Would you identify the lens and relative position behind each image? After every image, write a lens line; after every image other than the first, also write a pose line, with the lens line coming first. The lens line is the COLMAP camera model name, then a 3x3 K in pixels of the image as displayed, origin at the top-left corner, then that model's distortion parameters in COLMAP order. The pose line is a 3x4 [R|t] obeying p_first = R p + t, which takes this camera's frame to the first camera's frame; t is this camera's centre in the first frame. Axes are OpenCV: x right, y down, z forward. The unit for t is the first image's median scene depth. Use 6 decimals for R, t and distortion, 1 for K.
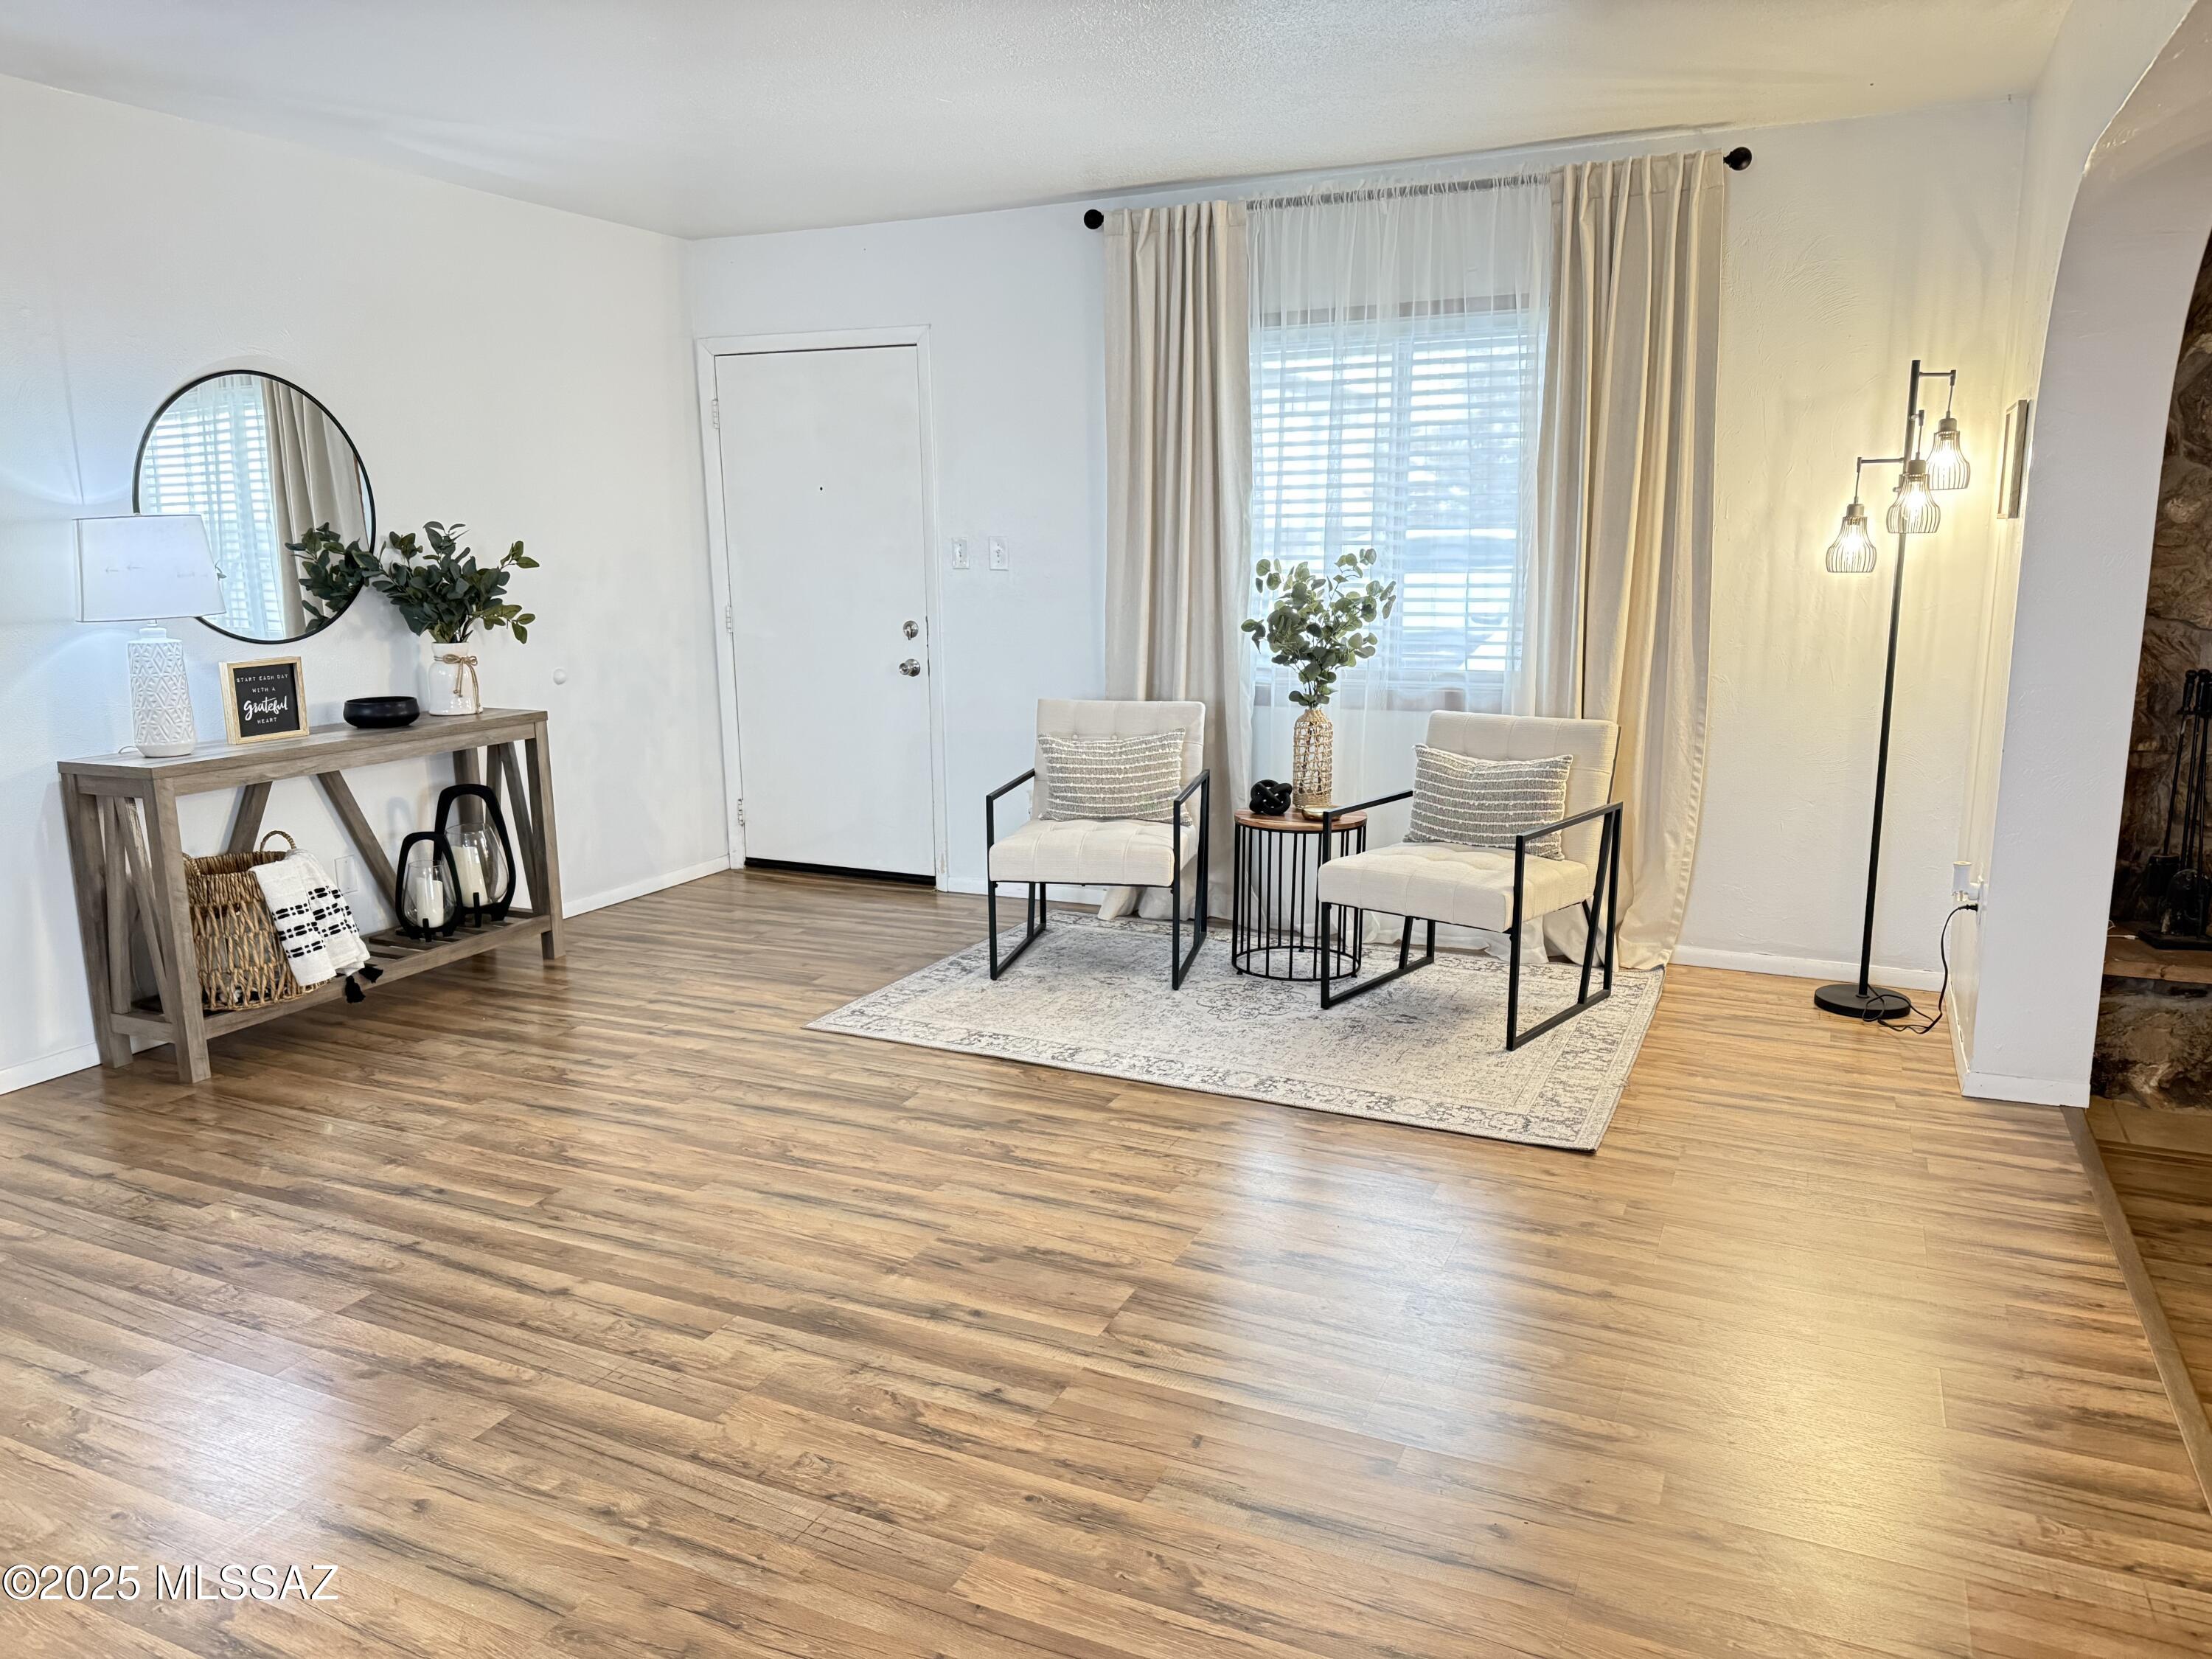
lens RADIAL K [[1574.7, 0, 1104.3], [0, 1574.7, 832.2], [0, 0, 1]] dist [-0.001889, -0.001709]
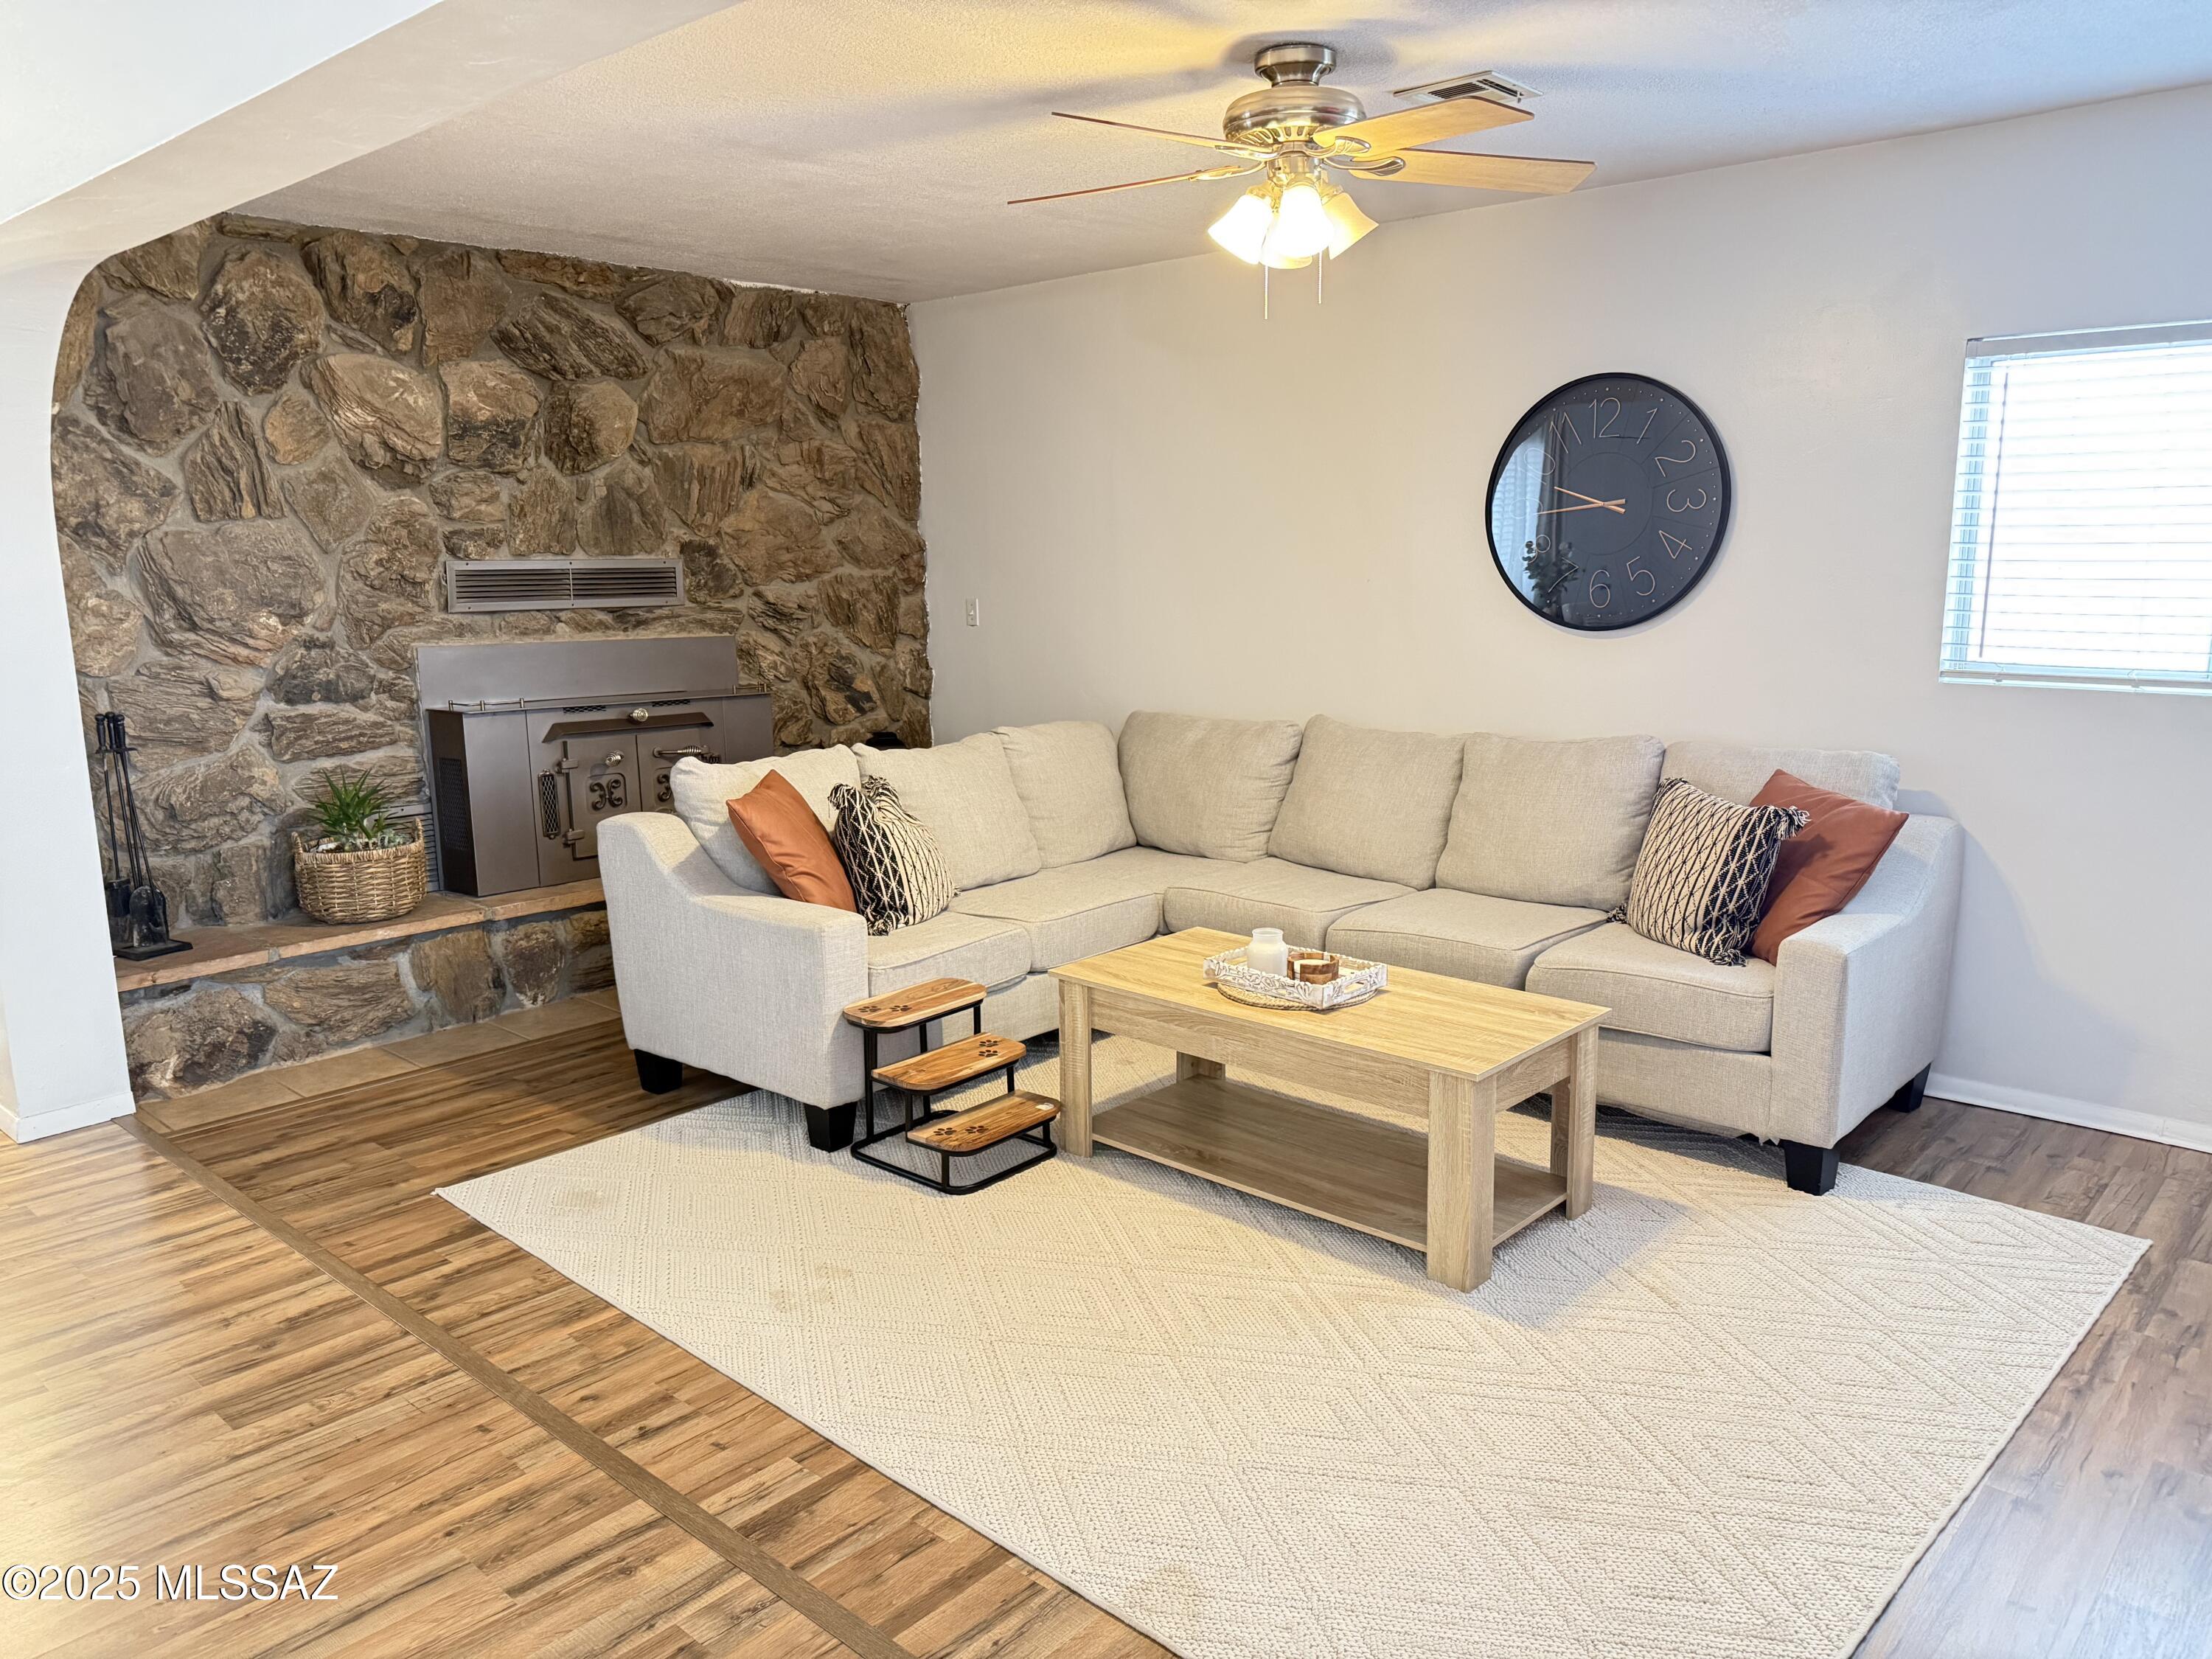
lens RADIAL K [[1574.7, 0, 1106.0], [0, 1574.7, 831.0], [0, 0, 1]] dist [-0.001889, -0.001709]
pose [[0.301017, -0.166218, 0.939021, -0.176641], [0.191718, 0.975136, 0.111153, -0.009627], [-0.934148, 0.146568, 0.325399, -0.026265]]
